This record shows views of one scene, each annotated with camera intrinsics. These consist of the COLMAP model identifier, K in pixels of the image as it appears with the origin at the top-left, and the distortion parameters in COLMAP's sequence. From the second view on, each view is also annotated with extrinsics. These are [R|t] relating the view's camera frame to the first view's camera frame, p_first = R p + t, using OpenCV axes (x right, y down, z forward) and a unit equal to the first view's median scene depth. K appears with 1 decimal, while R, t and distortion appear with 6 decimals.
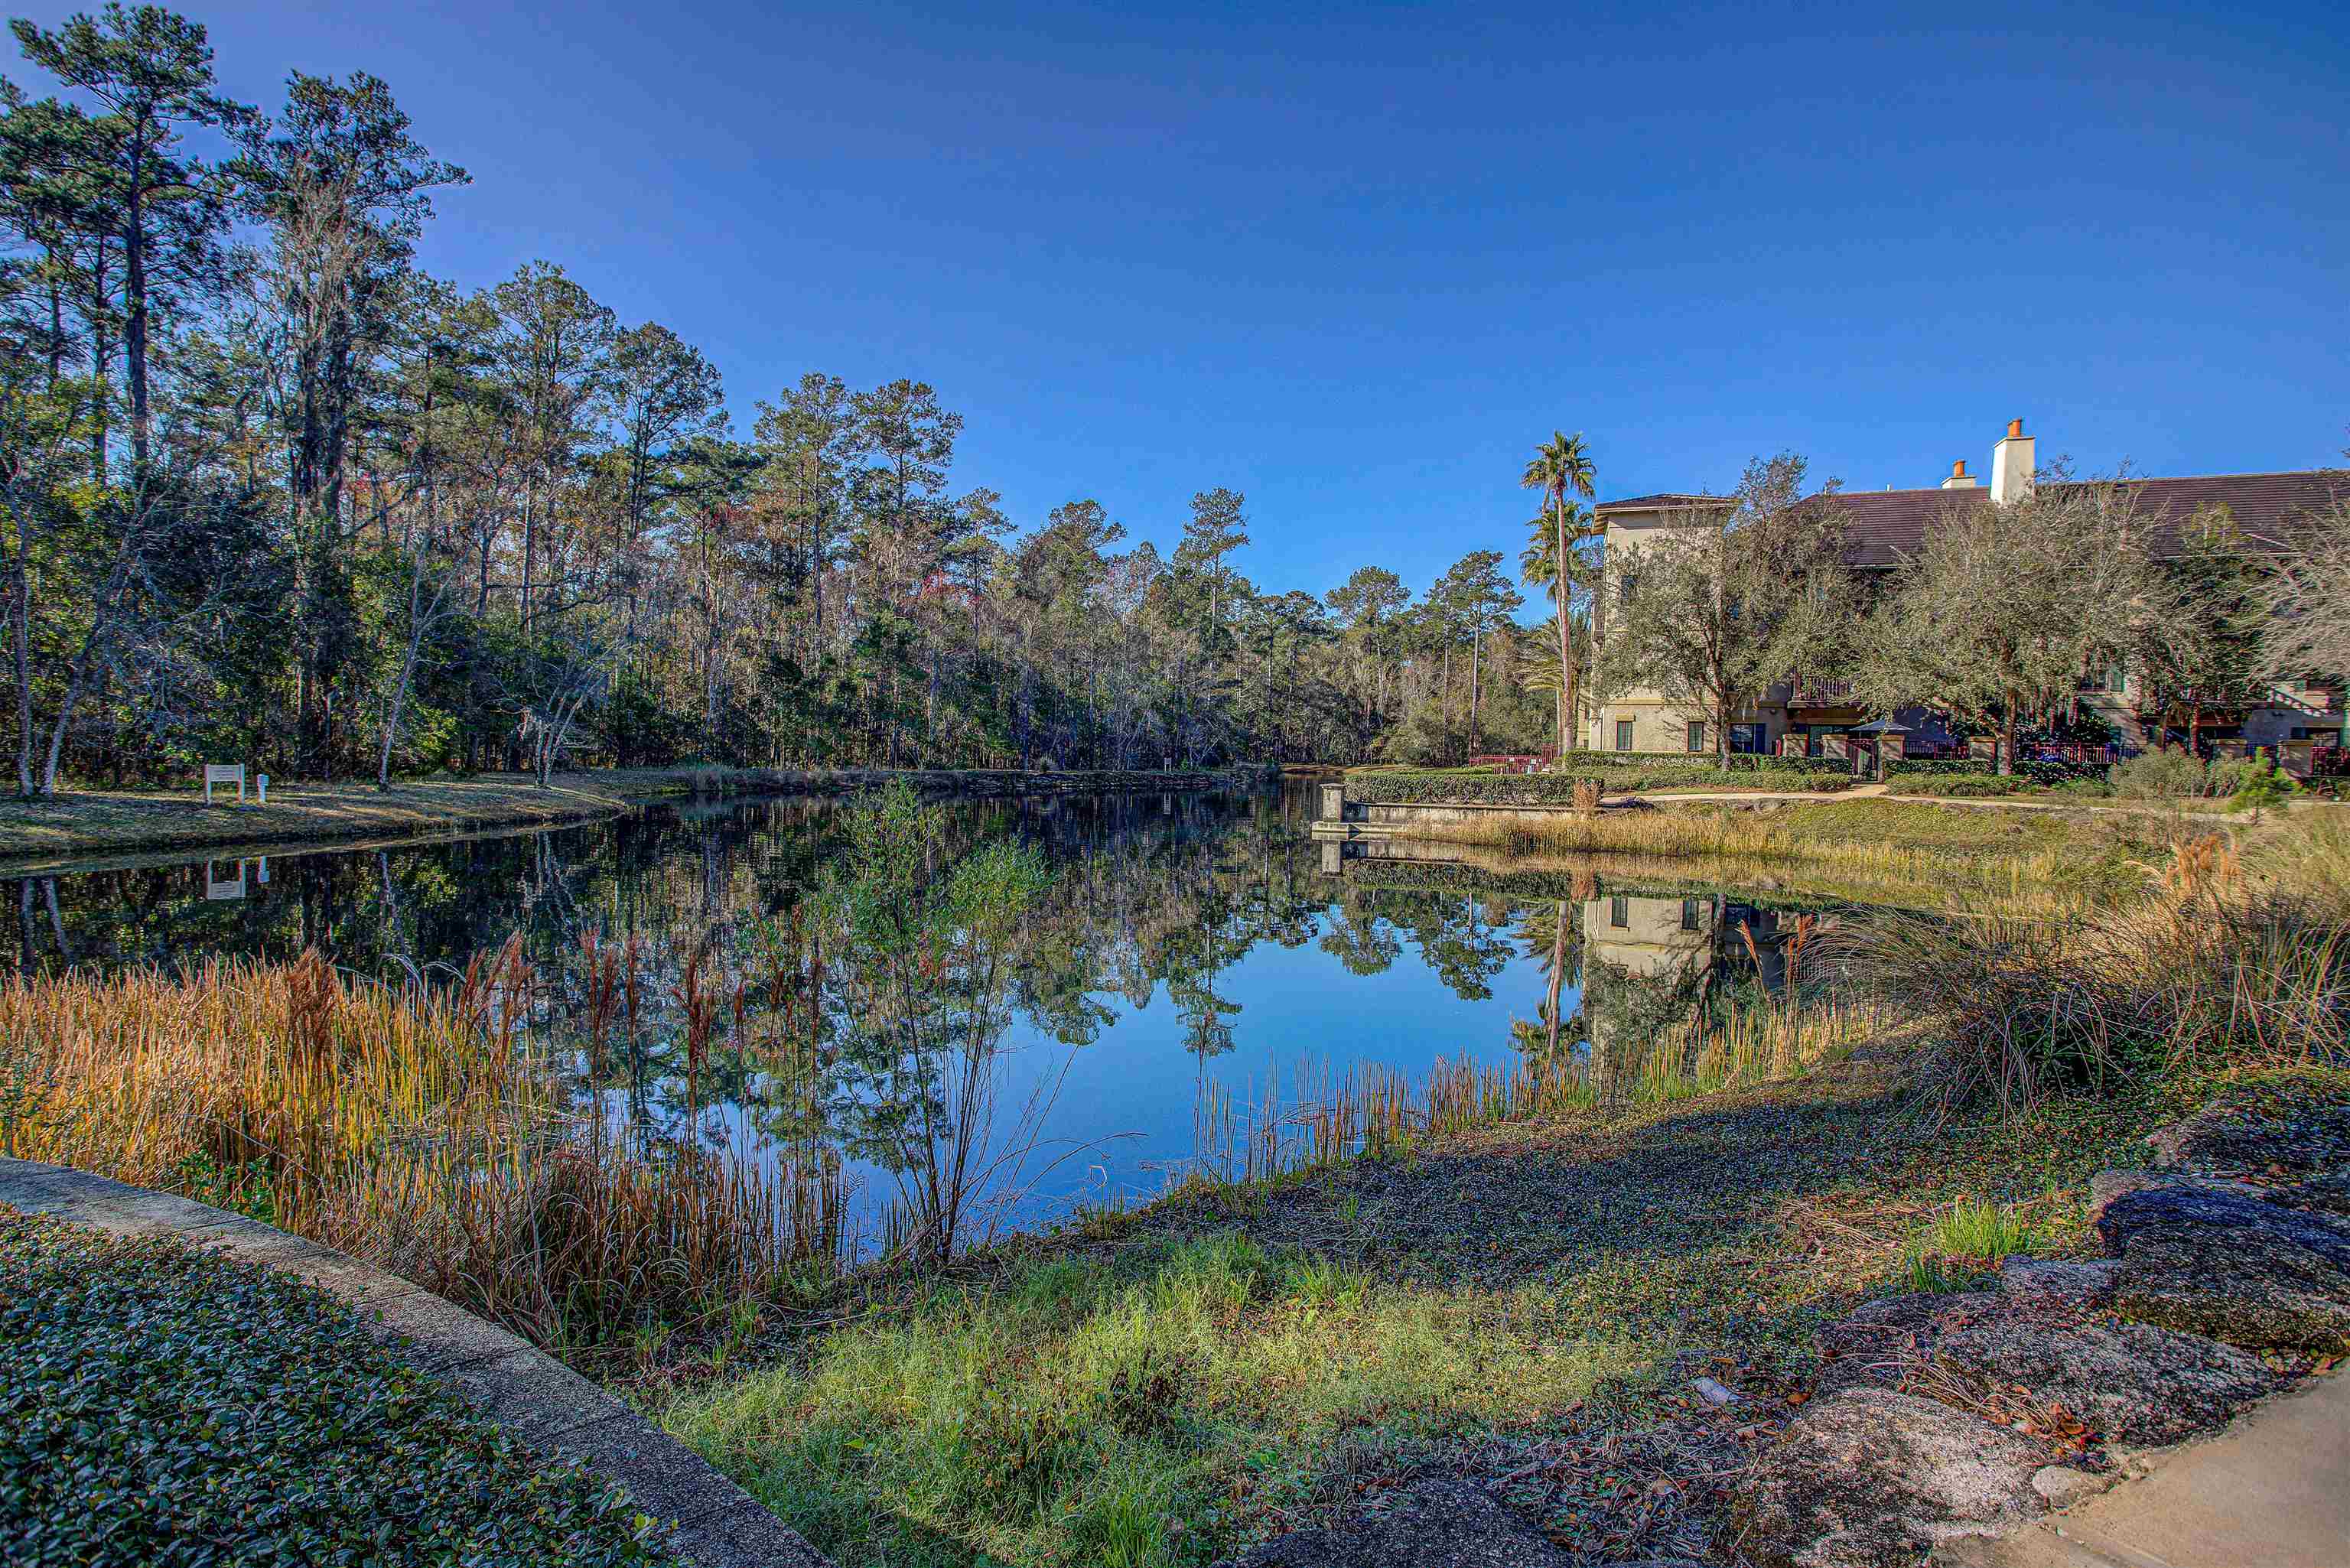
lens RADIAL K [[1192.6, 0, 1159.7], [0, 1192.6, 784.4], [0, 0, 1]] dist [-0.012968, 0.007851]
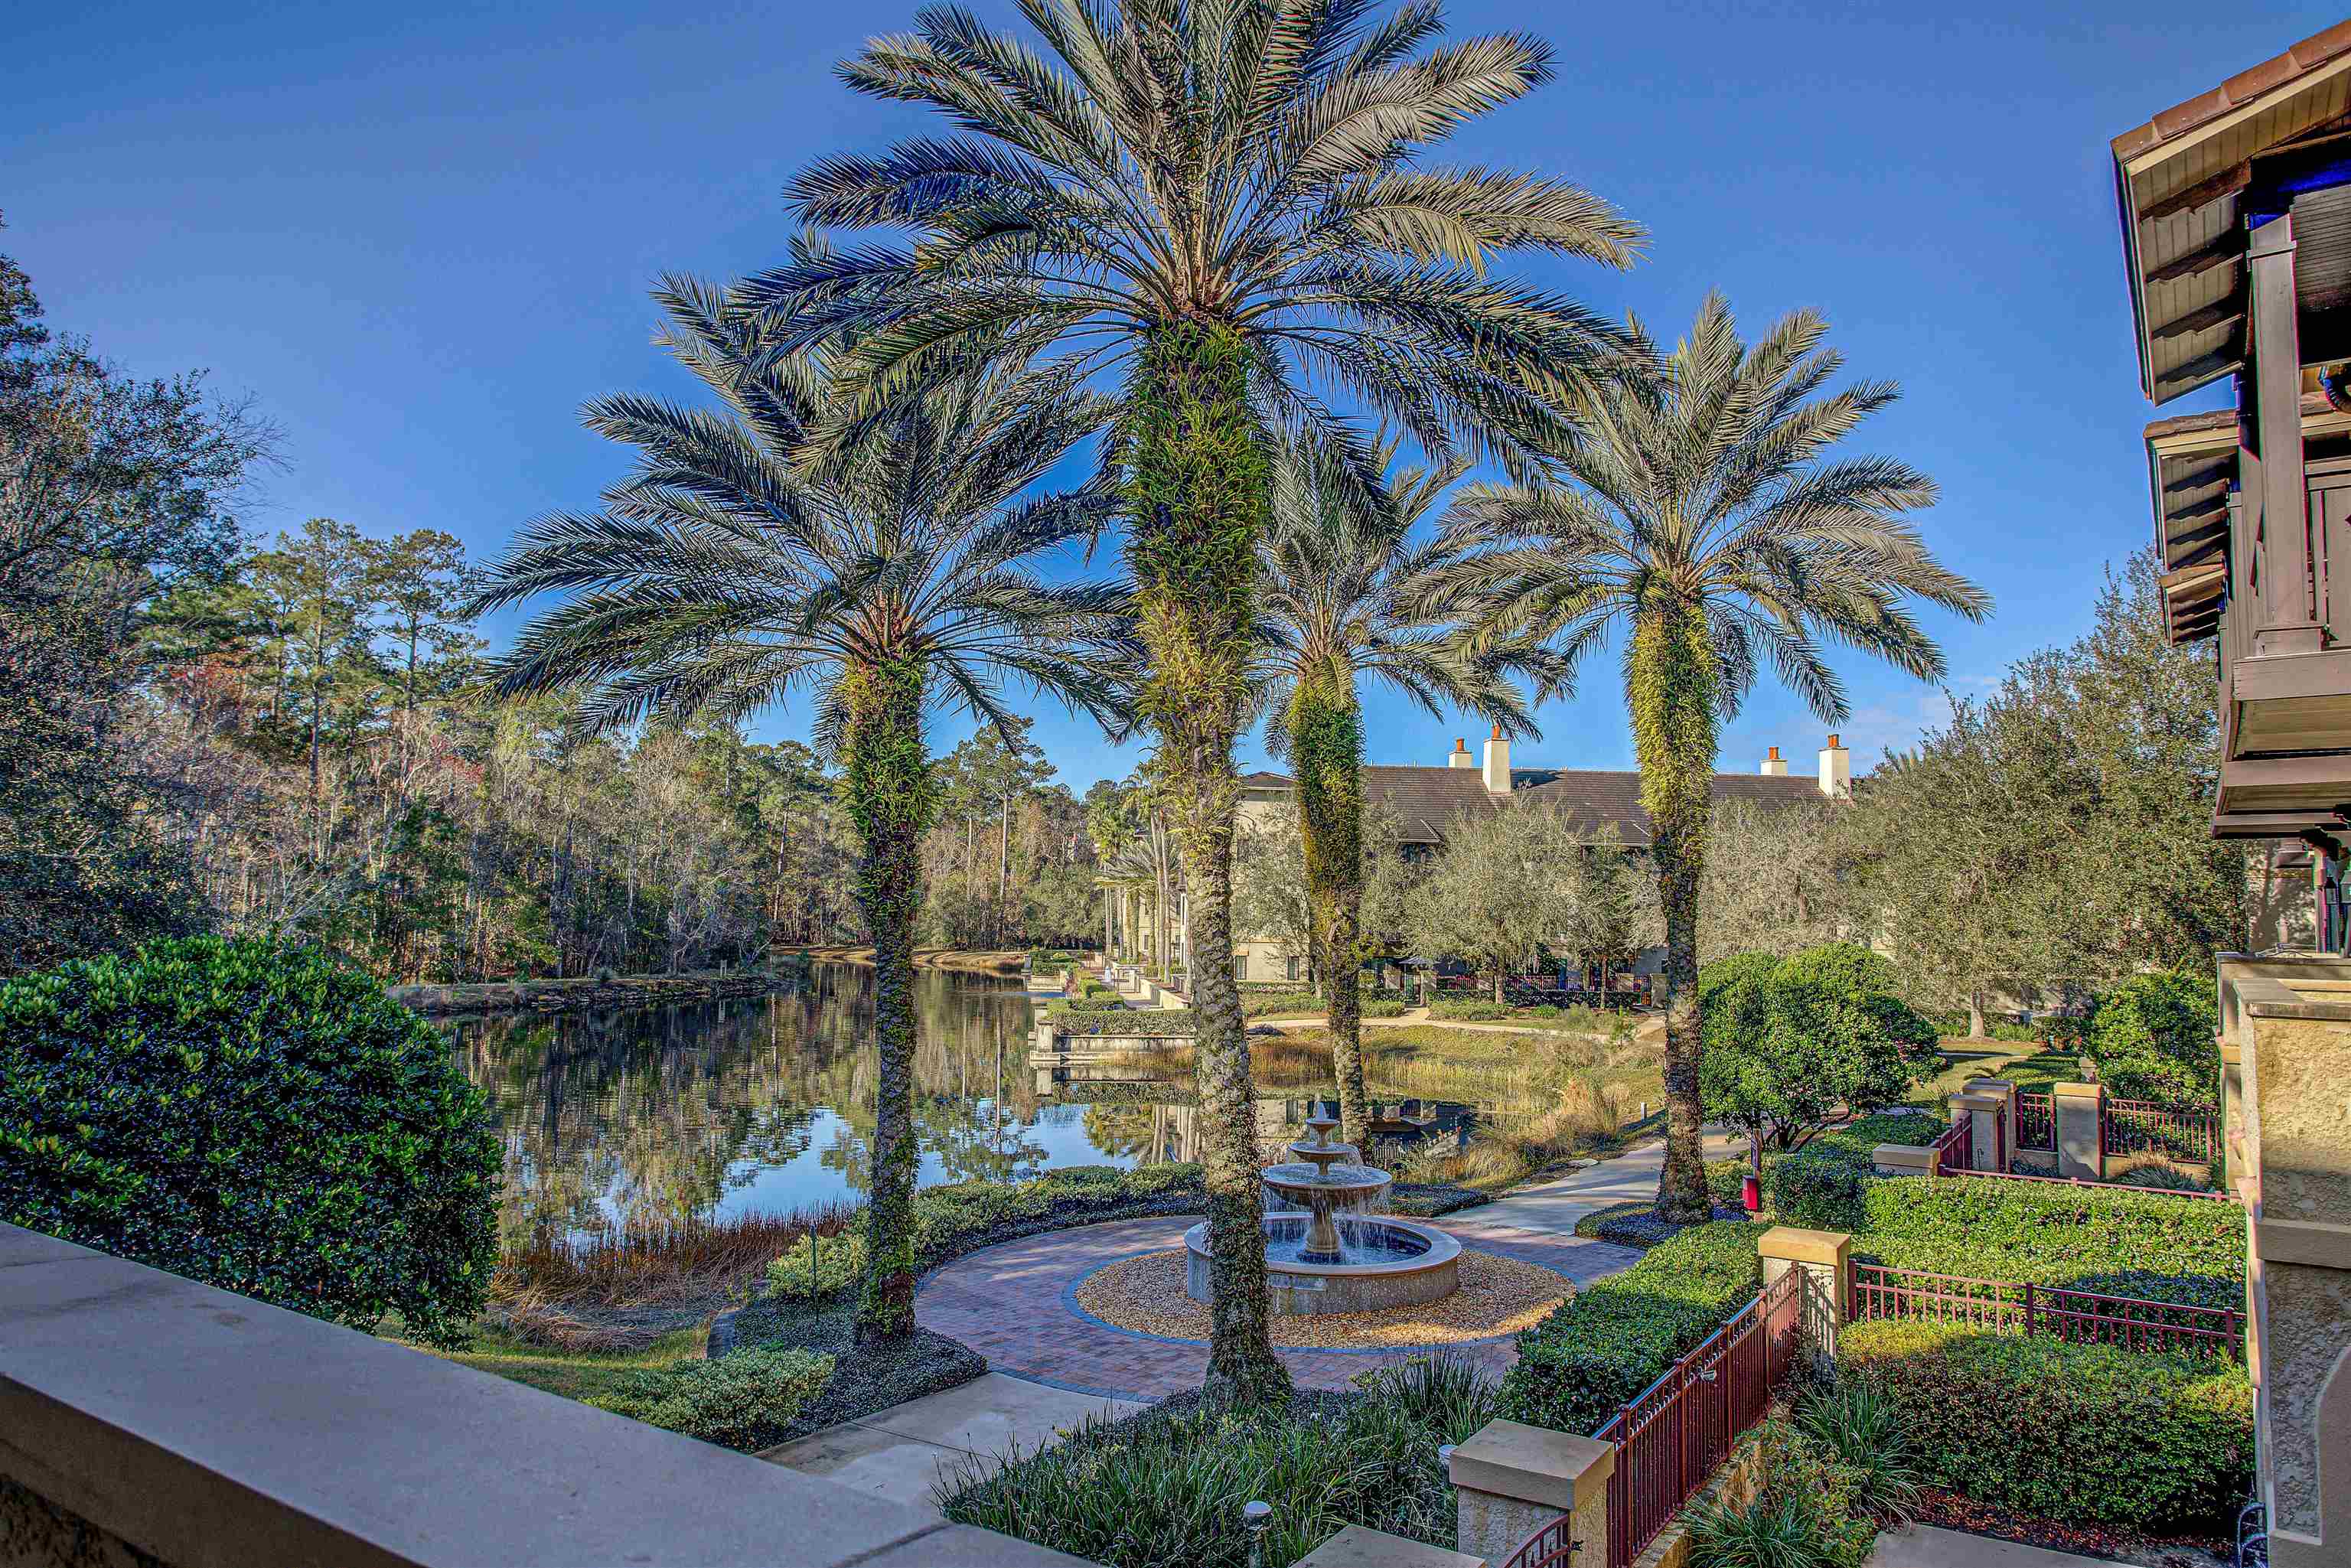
lens RADIAL K [[1552.9, 0, 1166.9], [0, 1552.9, 791.6], [0, 0, 1]] dist [0.000344, -0.004199]
pose [[0.914101, 0.028663, 0.404472, -0.186202], [0.010321, 0.995531, -0.093874, -0.039572], [-0.405355, 0.089985, 0.909720, -0.250244]]
